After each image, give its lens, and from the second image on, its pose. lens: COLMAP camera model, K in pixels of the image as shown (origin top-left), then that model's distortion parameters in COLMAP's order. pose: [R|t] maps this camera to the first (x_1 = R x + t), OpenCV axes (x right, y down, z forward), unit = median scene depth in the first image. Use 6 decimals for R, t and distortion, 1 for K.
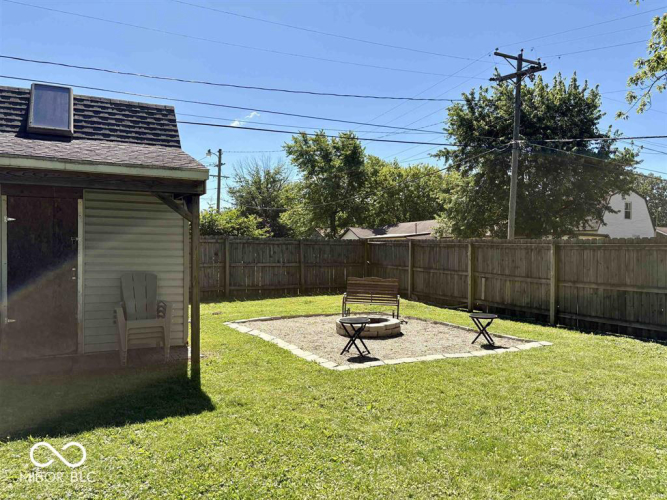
lens RADIAL K [[504.6, 0, 334.4], [0, 504.6, 248.8], [0, 0, 1]] dist [0.041282, -0.003464]
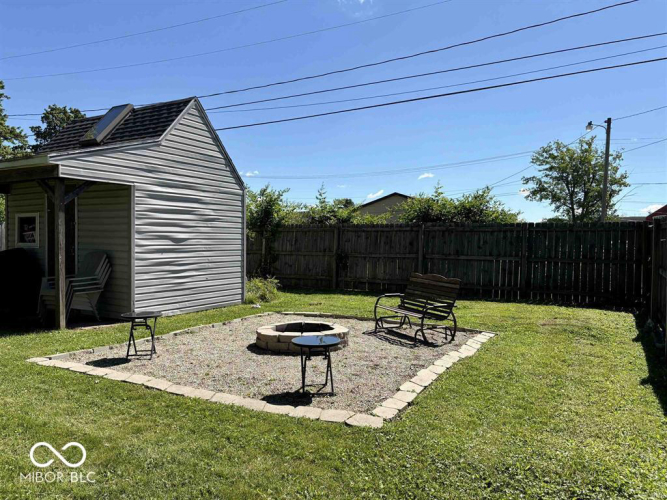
lens RADIAL K [[504.6, 0, 333.8], [0, 504.6, 249.8], [0, 0, 1]] dist [0.041282, -0.003464]
pose [[0.537942, 0.009365, -0.842930, 0.208289], [-0.007197, 0.999953, 0.006517, 0.007633], [0.842951, 0.002561, 0.537984, 0.191269]]
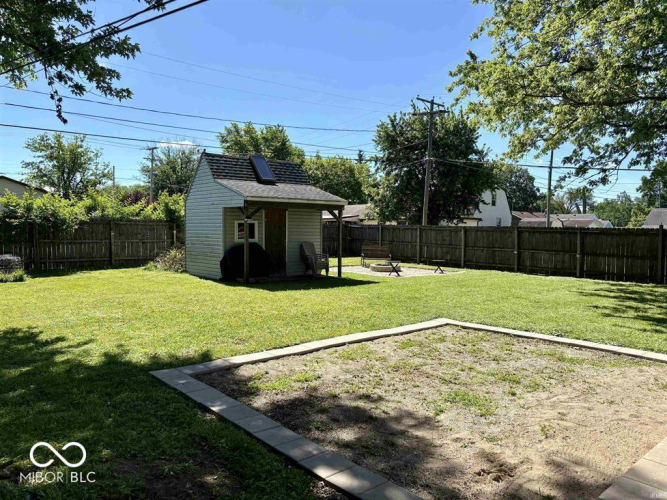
lens RADIAL K [[504.6, 0, 330.5], [0, 504.6, 251.9], [0, 0, 1]] dist [0.041282, -0.003464]
pose [[0.977049, -0.007604, 0.212877, -0.196461], [-0.003403, 0.998678, 0.051296, -0.006925], [-0.212986, -0.050843, 0.975732, -0.327198]]
